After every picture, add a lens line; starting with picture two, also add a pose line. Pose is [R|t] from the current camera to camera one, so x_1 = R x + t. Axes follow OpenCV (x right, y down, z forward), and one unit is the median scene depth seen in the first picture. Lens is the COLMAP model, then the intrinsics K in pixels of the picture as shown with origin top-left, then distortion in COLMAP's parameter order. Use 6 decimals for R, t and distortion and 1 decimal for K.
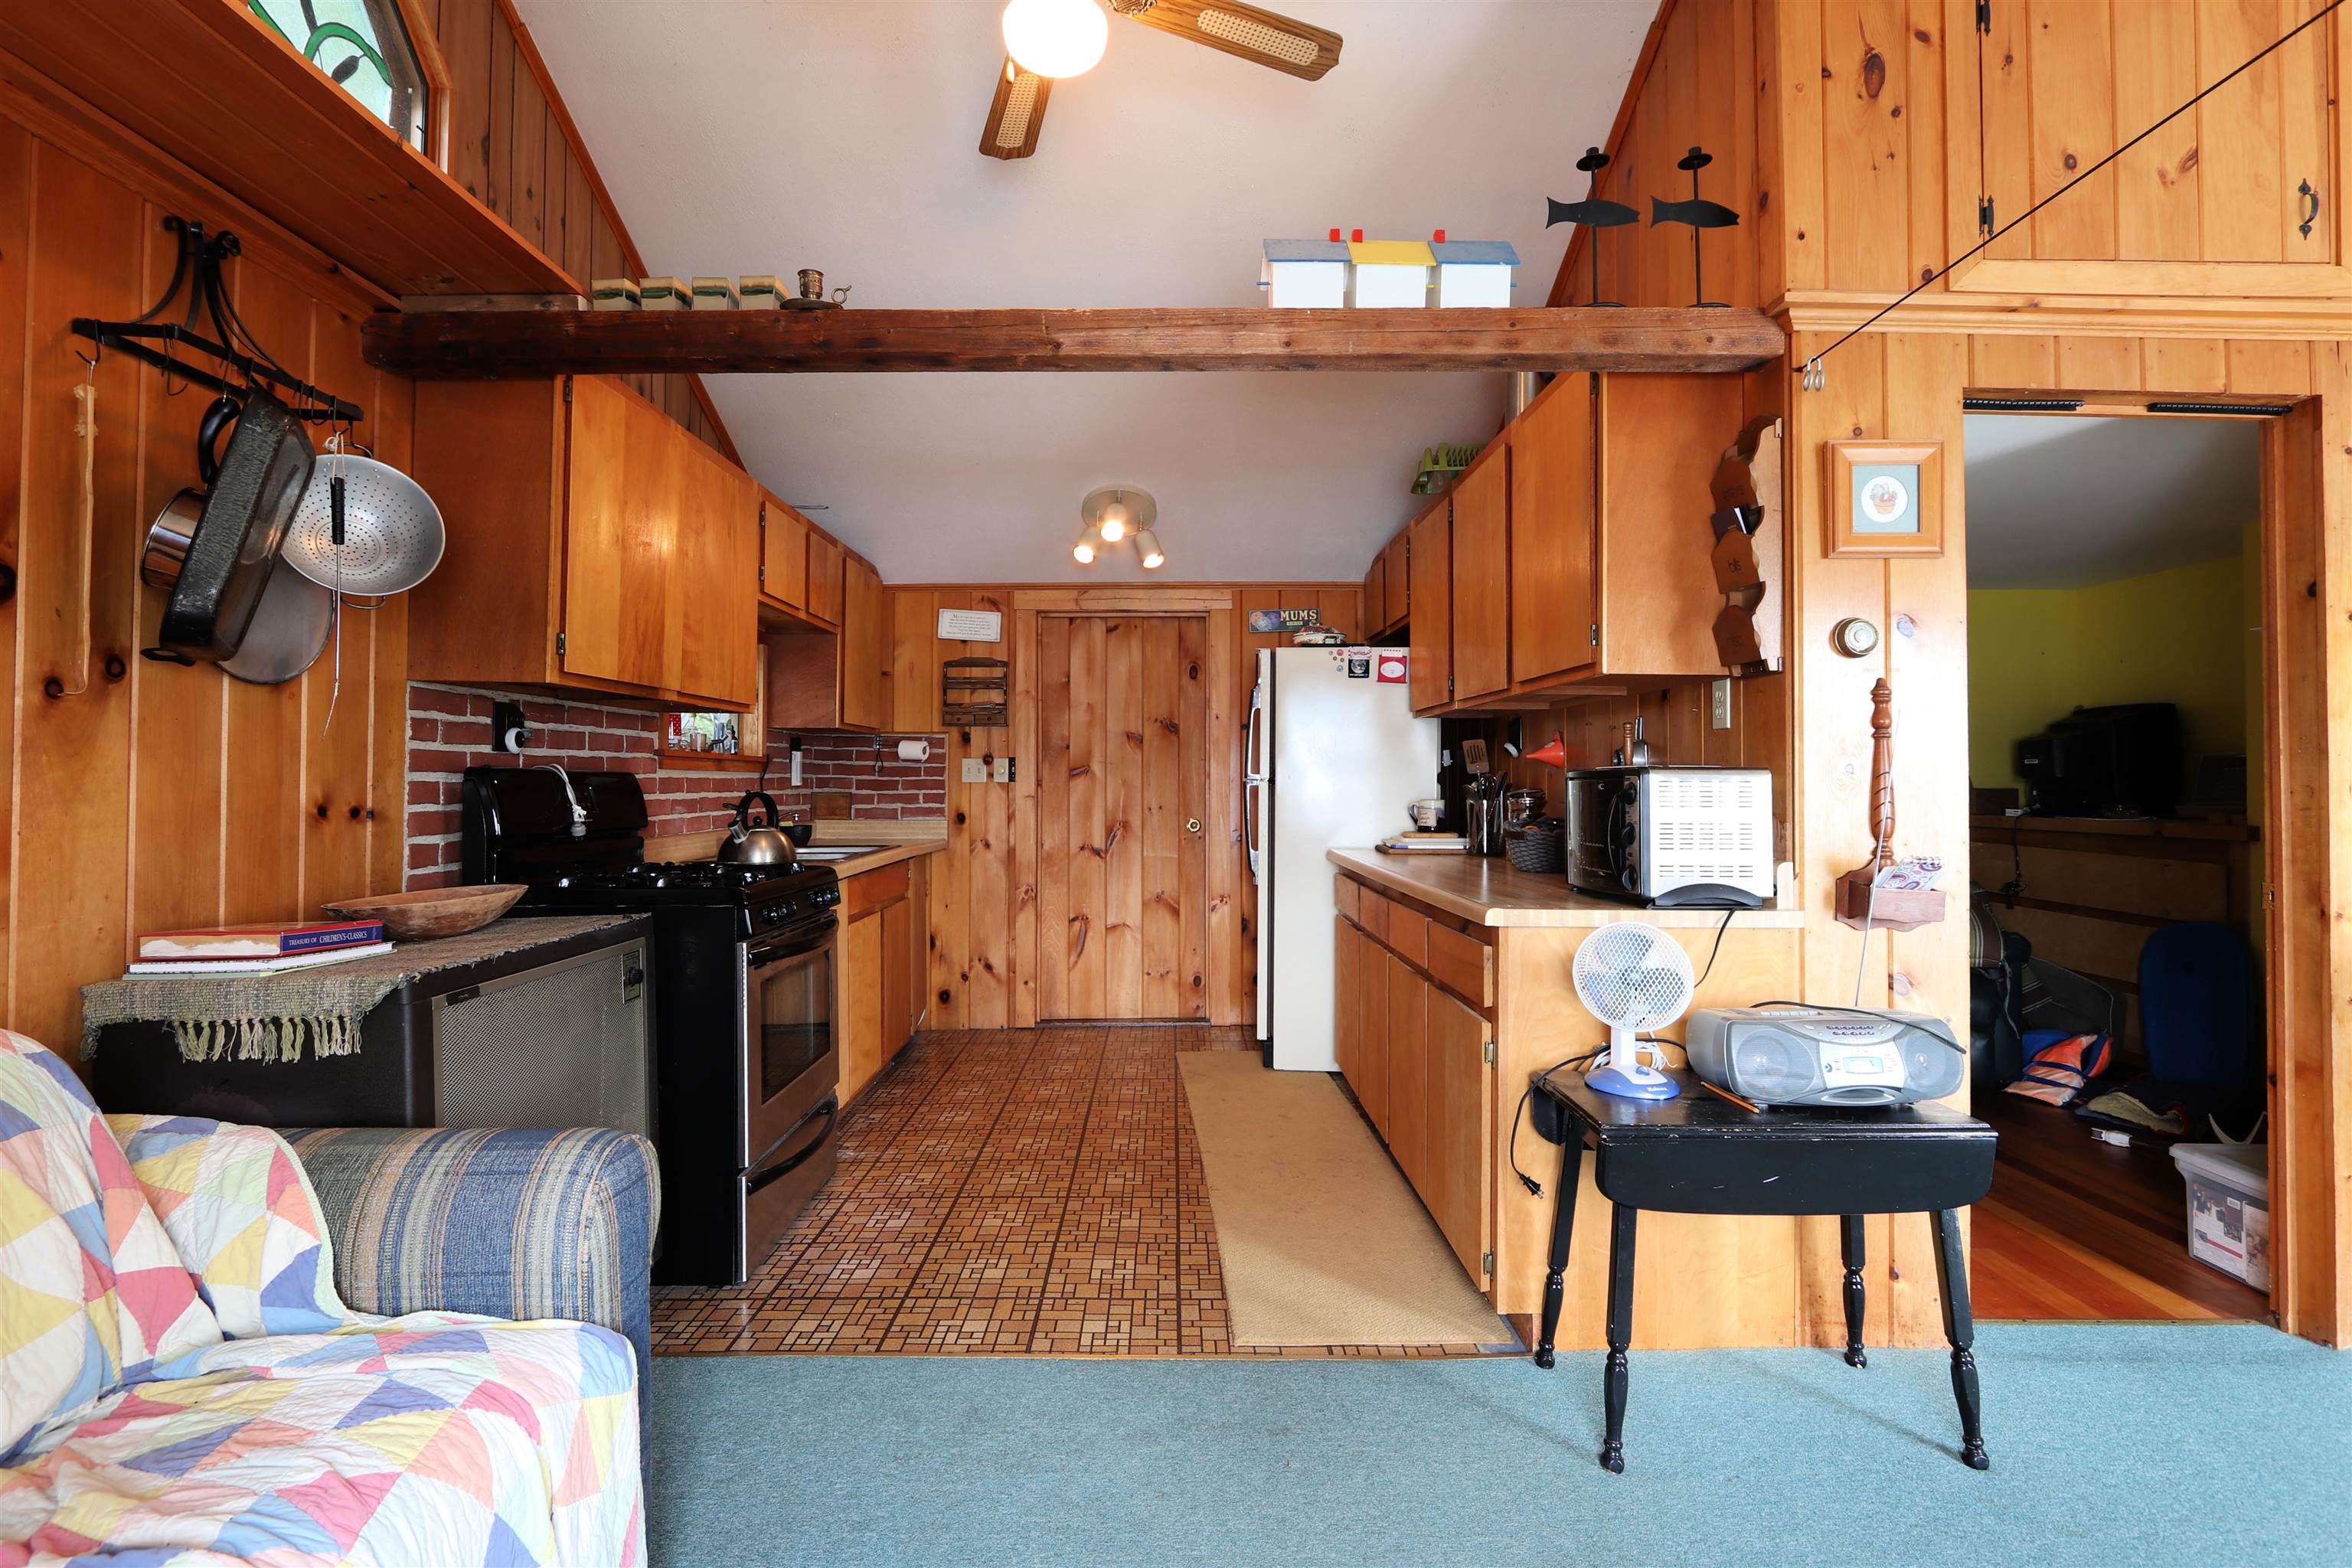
lens RADIAL K [[1128.9, 0, 1169.0], [0, 1128.9, 767.1], [0, 0, 1]] dist [-0.012414, 0.000659]
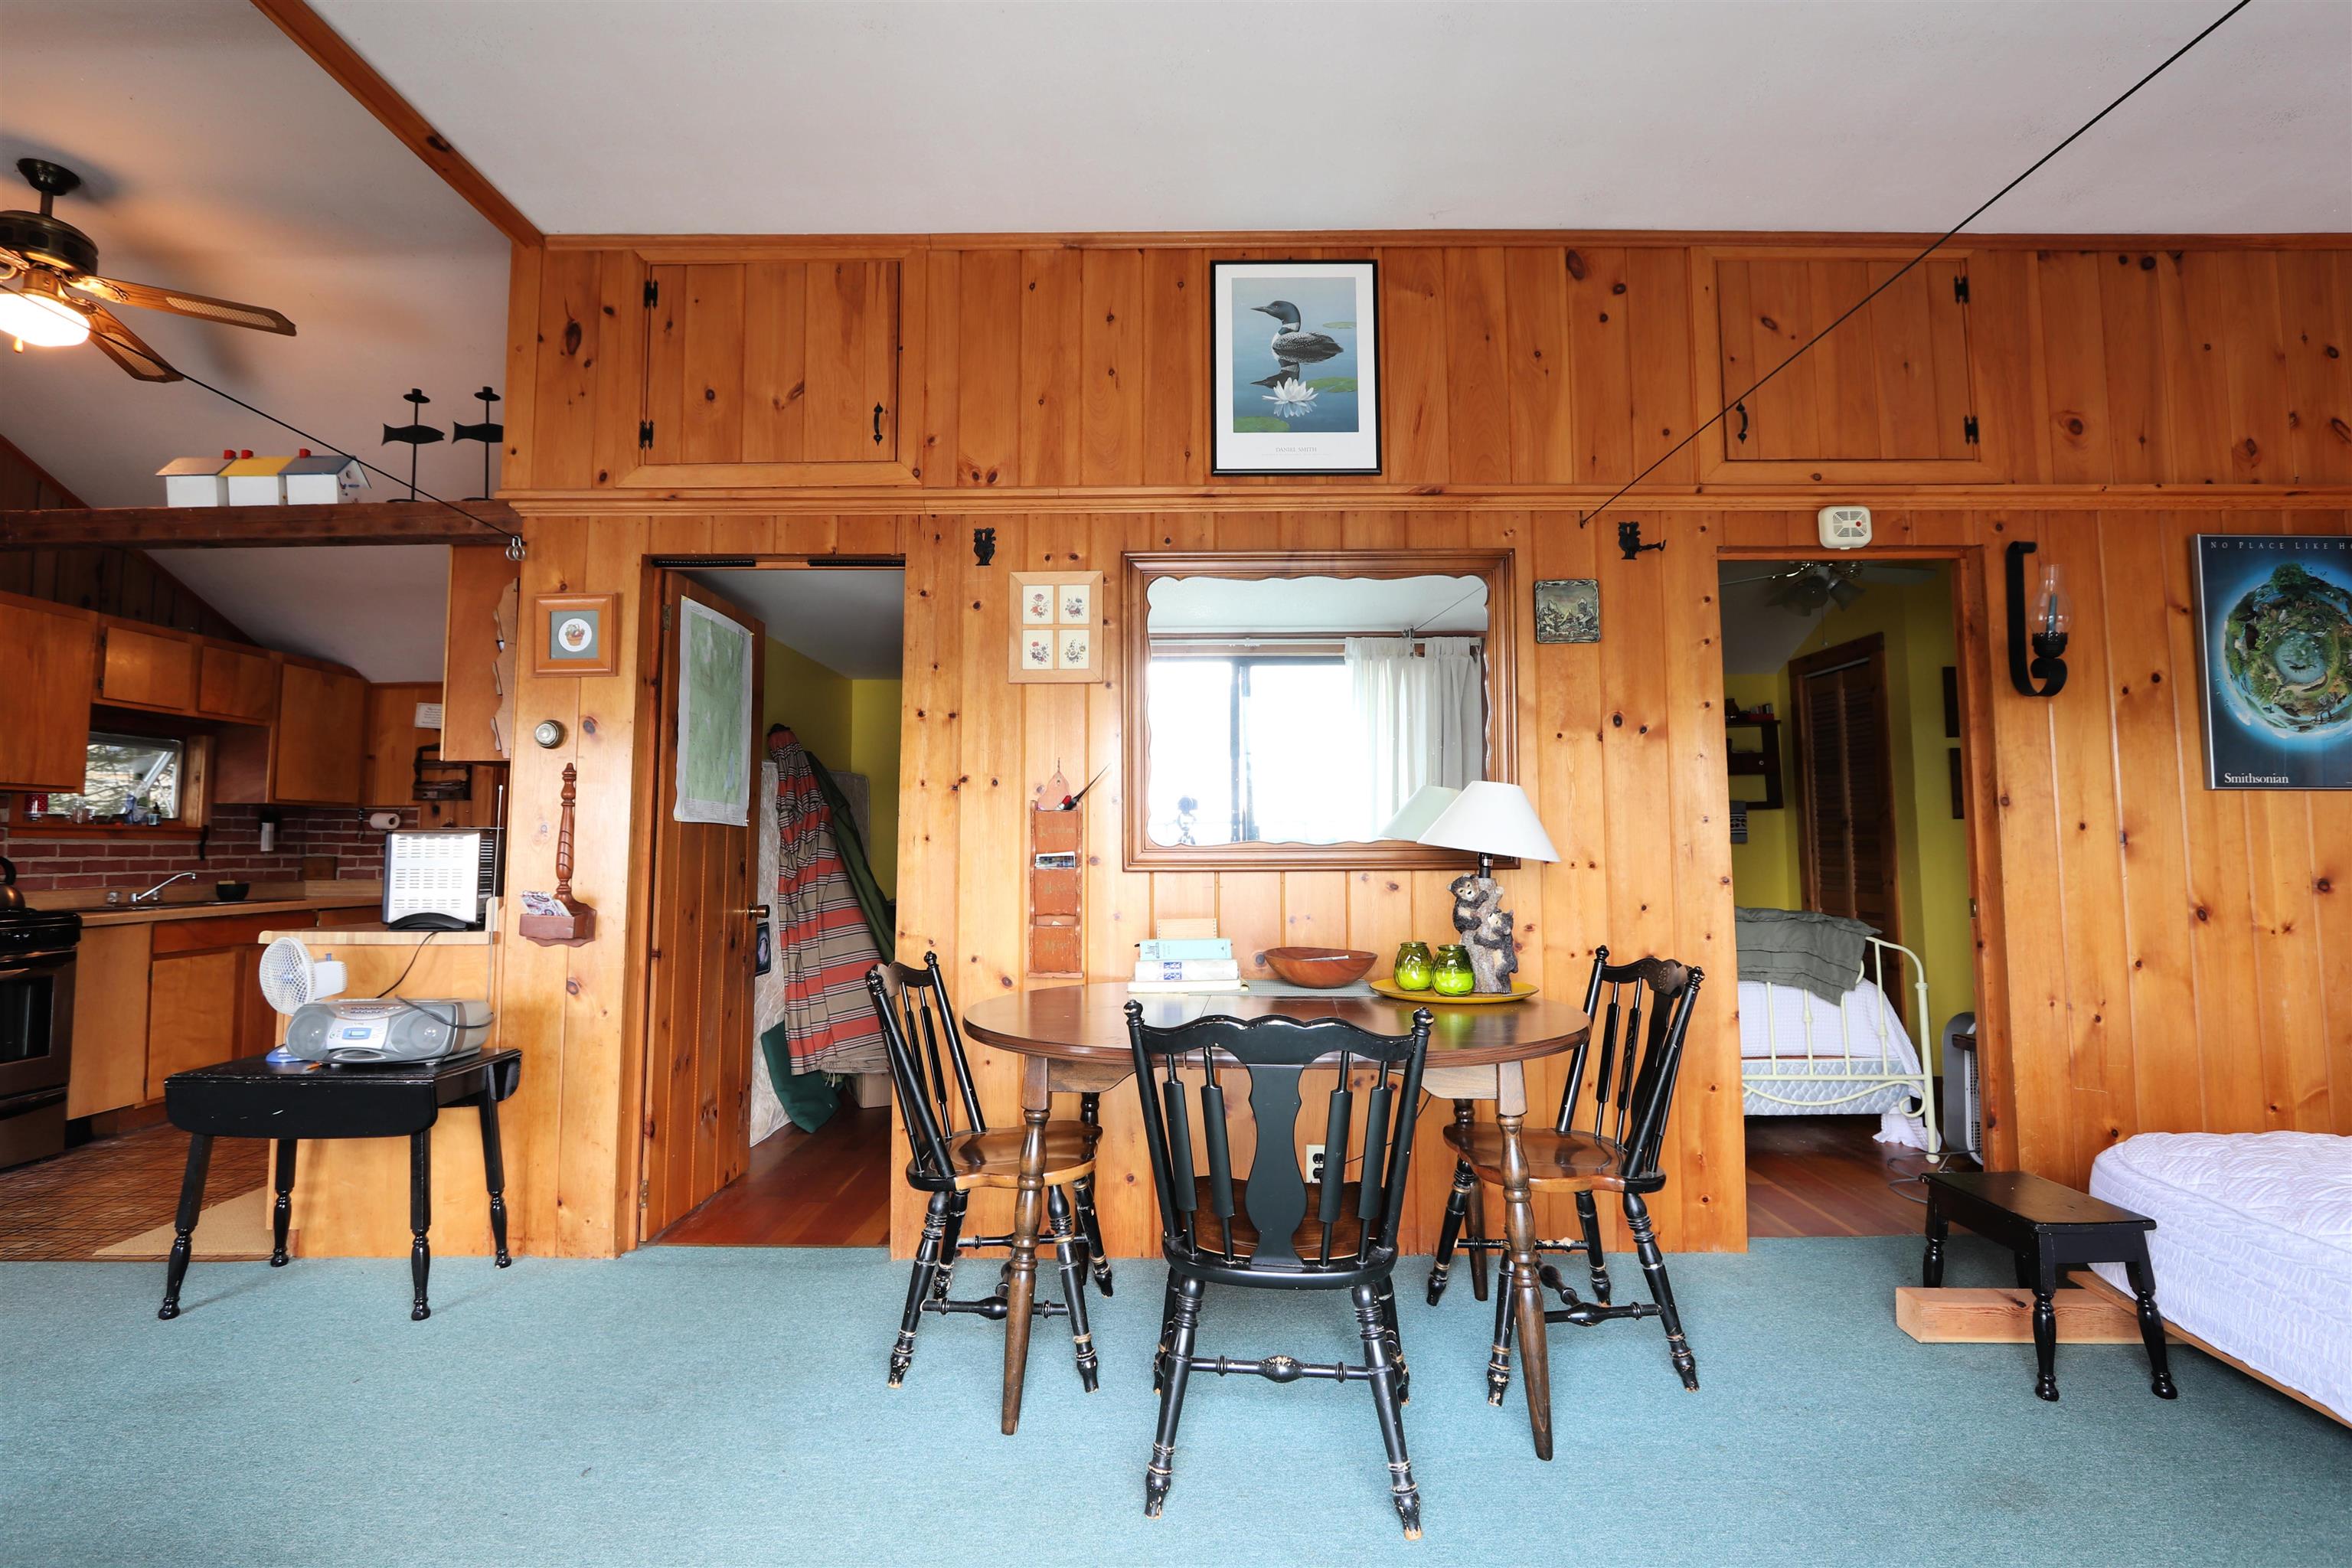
lens RADIAL K [[1104.3, 0, 1153.4], [0, 1104.3, 768.4], [0, 0, 1]] dist [-0.003999, 0.000505]
pose [[0.999747, -0.010098, -0.020099, 0.715687], [0.008864, 0.998127, -0.060526, 0.008388], [0.020672, 0.060332, 0.997964, -0.178515]]
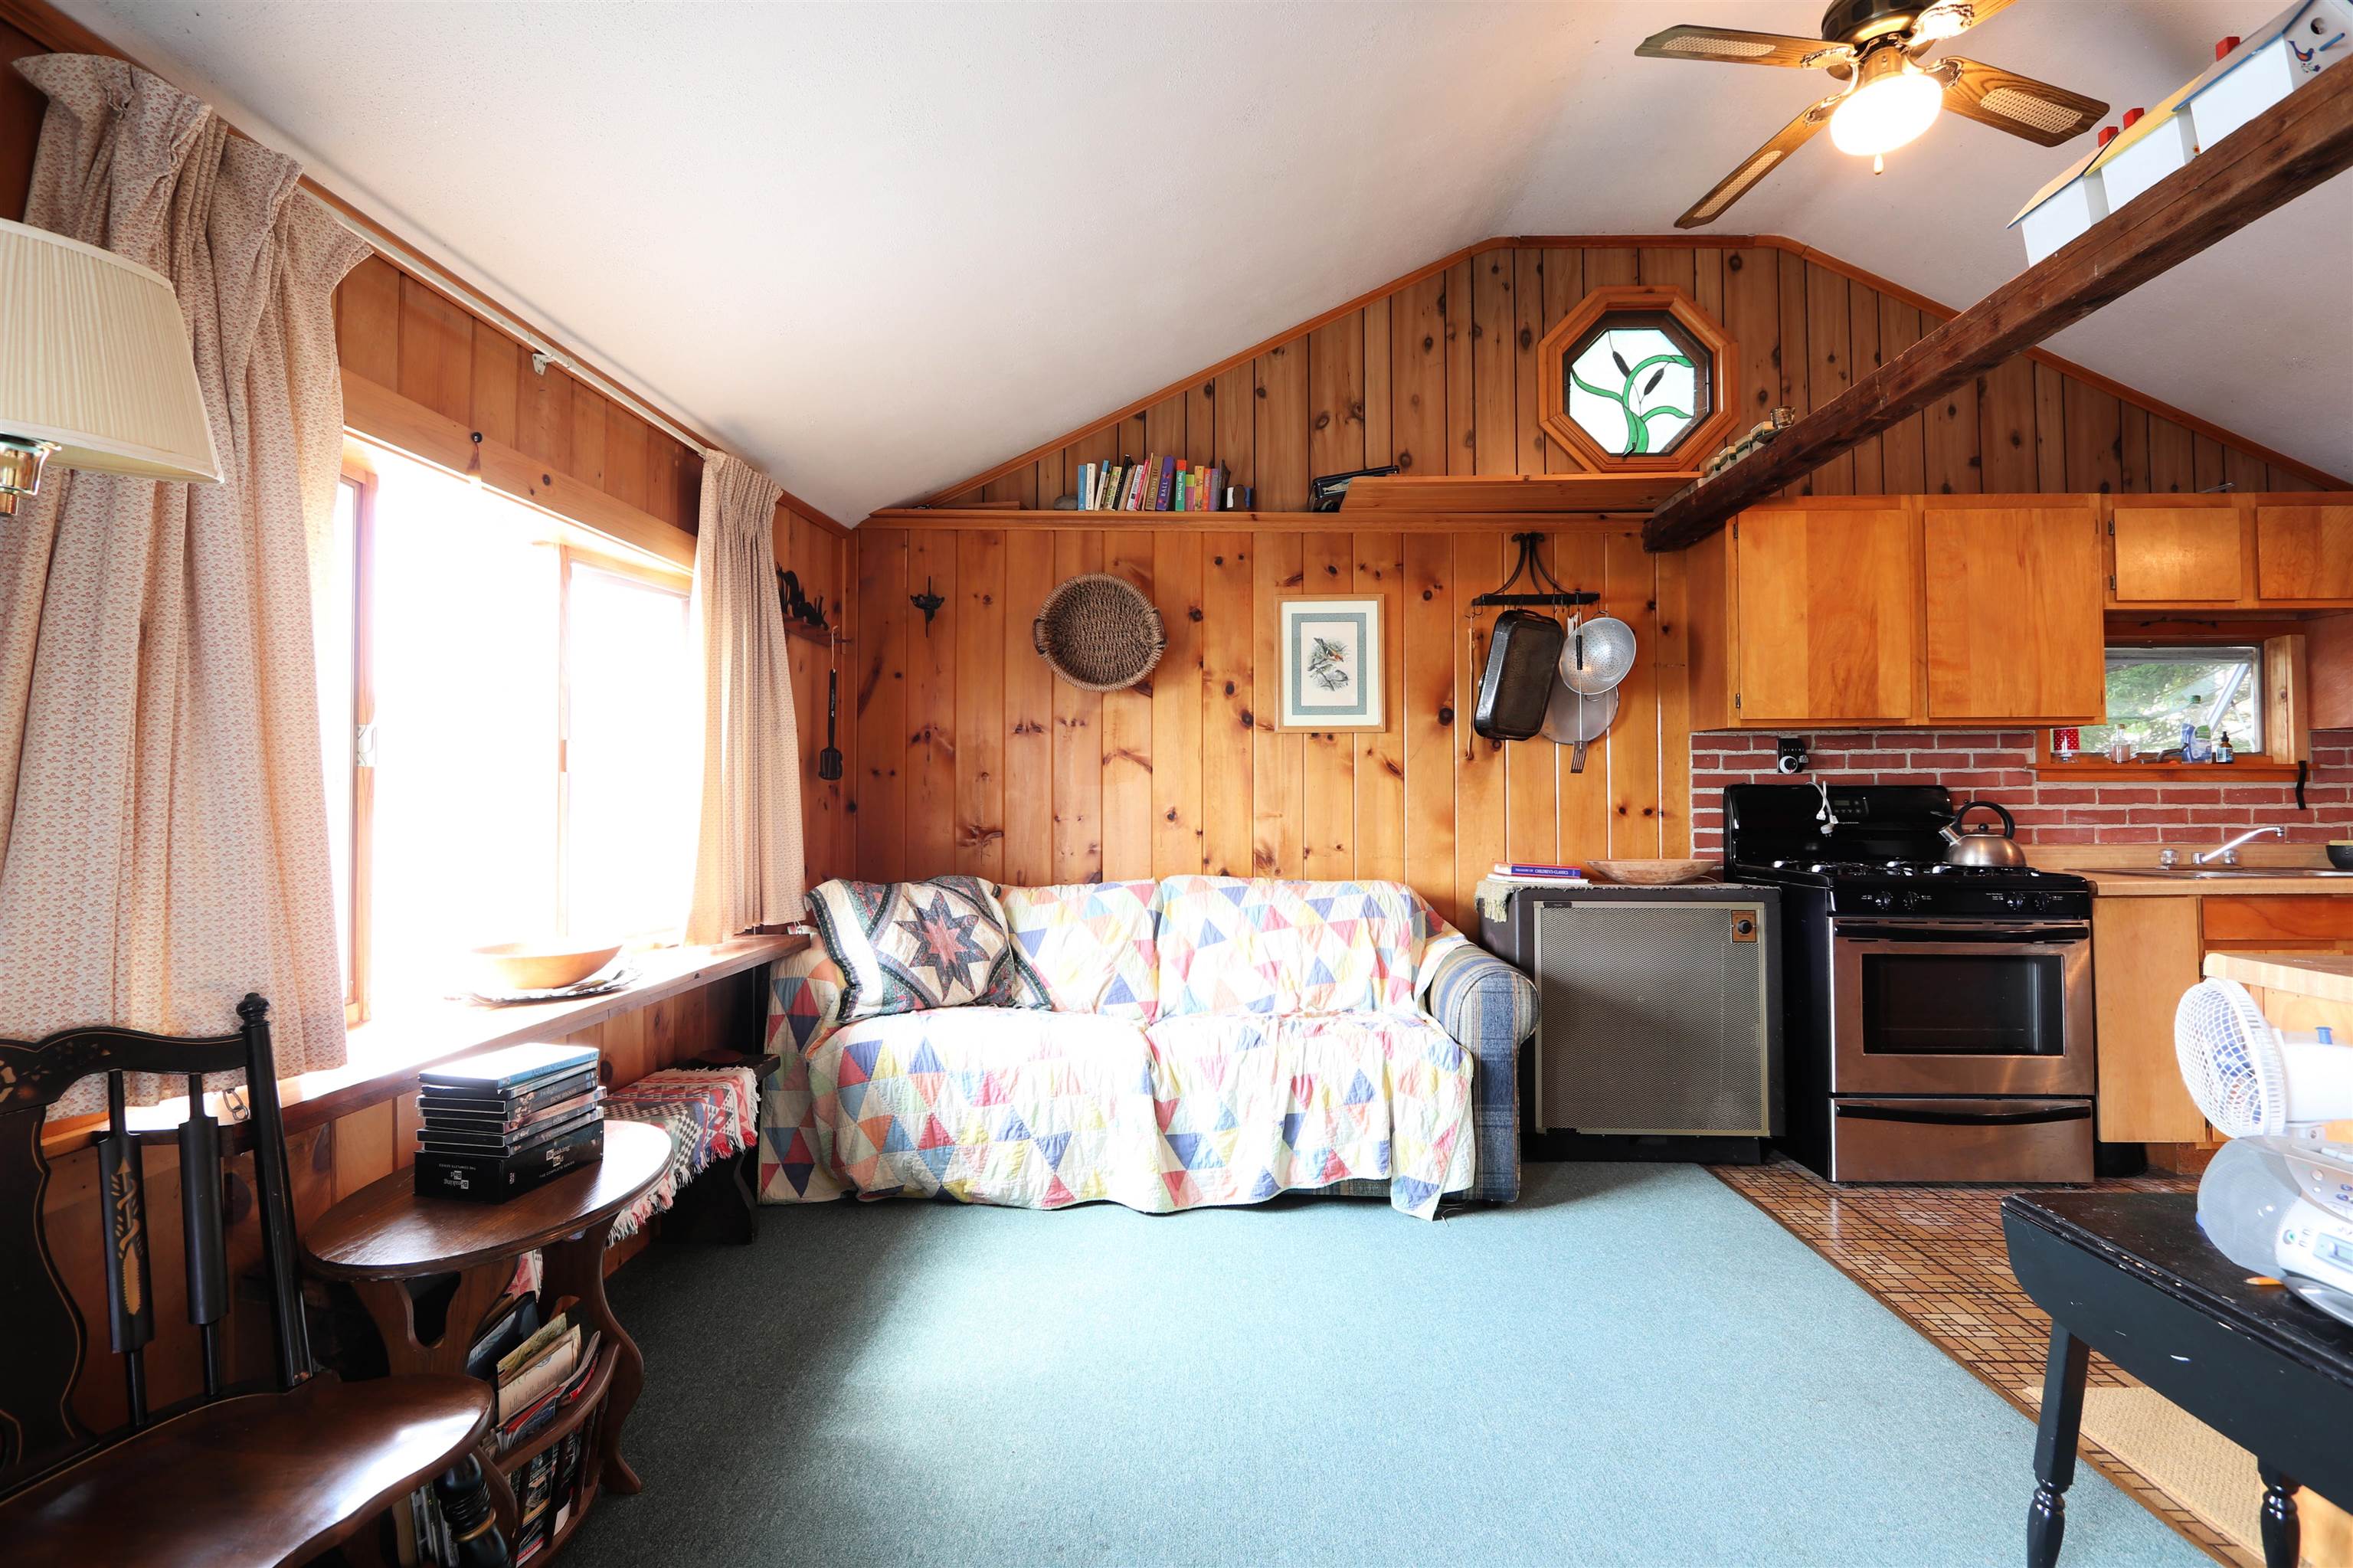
lens RADIAL K [[1081.0, 0, 1178.1], [0, 1081.0, 763.1], [0, 0, 1]] dist [-0.014398, 0.000248]
pose [[-0.044823, -0.038008, -0.998272, 0.512450], [0.014096, 0.999152, -0.038674, 0.009993], [0.998896, -0.015805, -0.044249, 0.180222]]
